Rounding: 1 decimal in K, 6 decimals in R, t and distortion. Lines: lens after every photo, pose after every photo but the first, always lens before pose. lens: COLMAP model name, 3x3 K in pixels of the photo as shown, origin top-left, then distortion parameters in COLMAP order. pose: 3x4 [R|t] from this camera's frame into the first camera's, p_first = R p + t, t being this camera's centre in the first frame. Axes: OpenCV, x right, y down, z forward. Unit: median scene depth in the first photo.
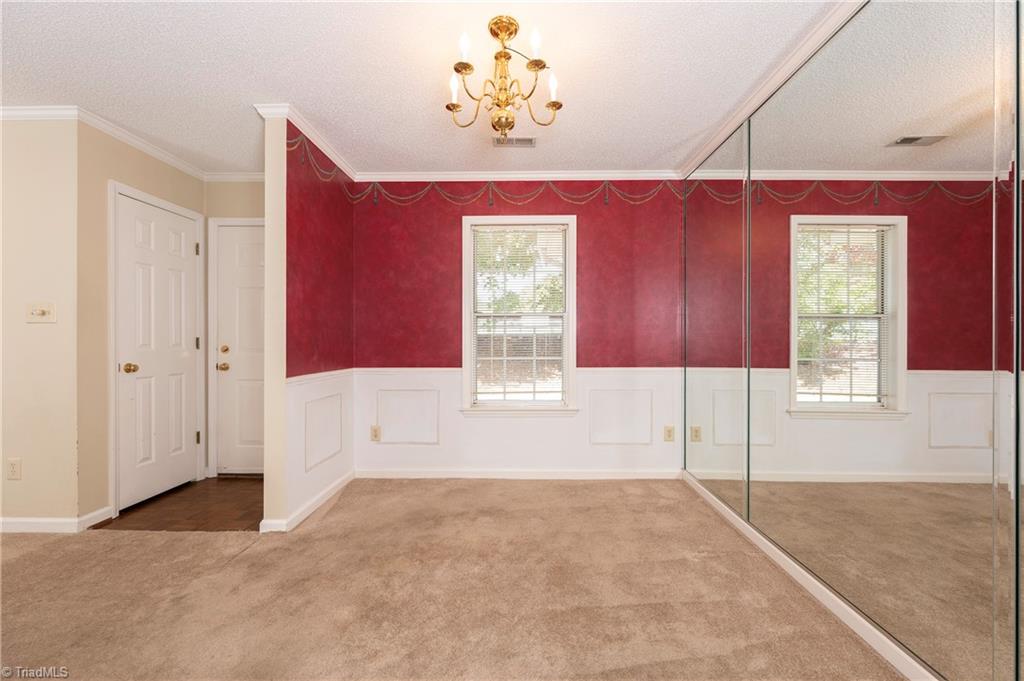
lens RADIAL K [[405.7, 0, 512.7], [0, 405.7, 340.5], [0, 0, 1]] dist [-0.001334, -0.000189]
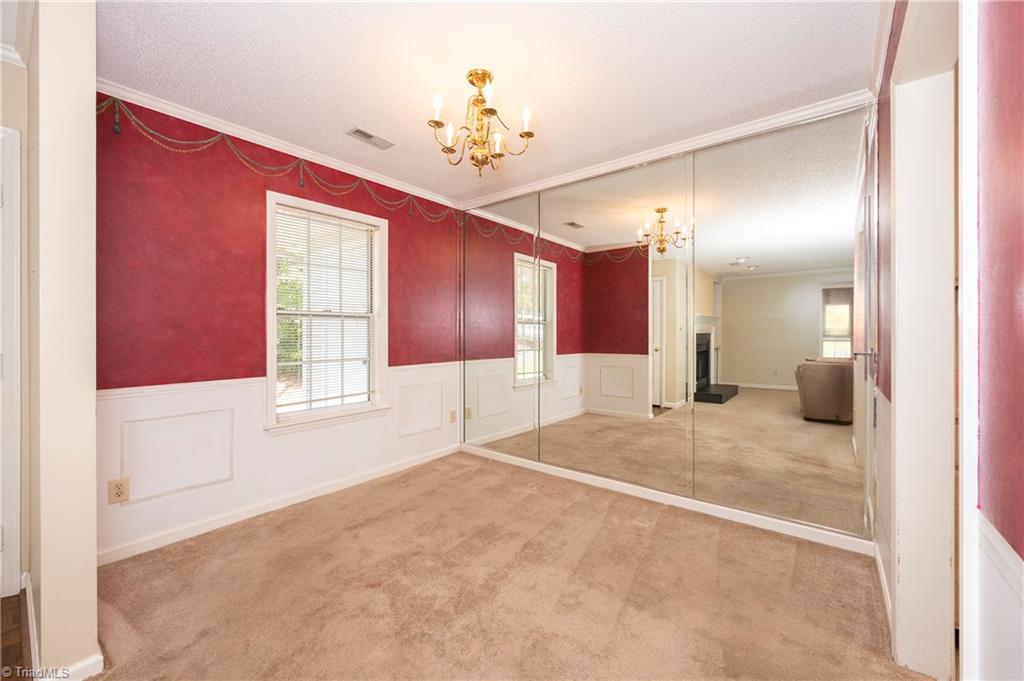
lens RADIAL K [[407.7, 0, 513.1], [0, 407.7, 336.2], [0, 0, 1]] dist [-0.001380, -0.000284]
pose [[0.607296, -0.008075, 0.794435, -0.483259], [0.006194, 0.999966, 0.005429, -0.015817], [-0.794452, 0.001623, 0.607325, 0.115049]]
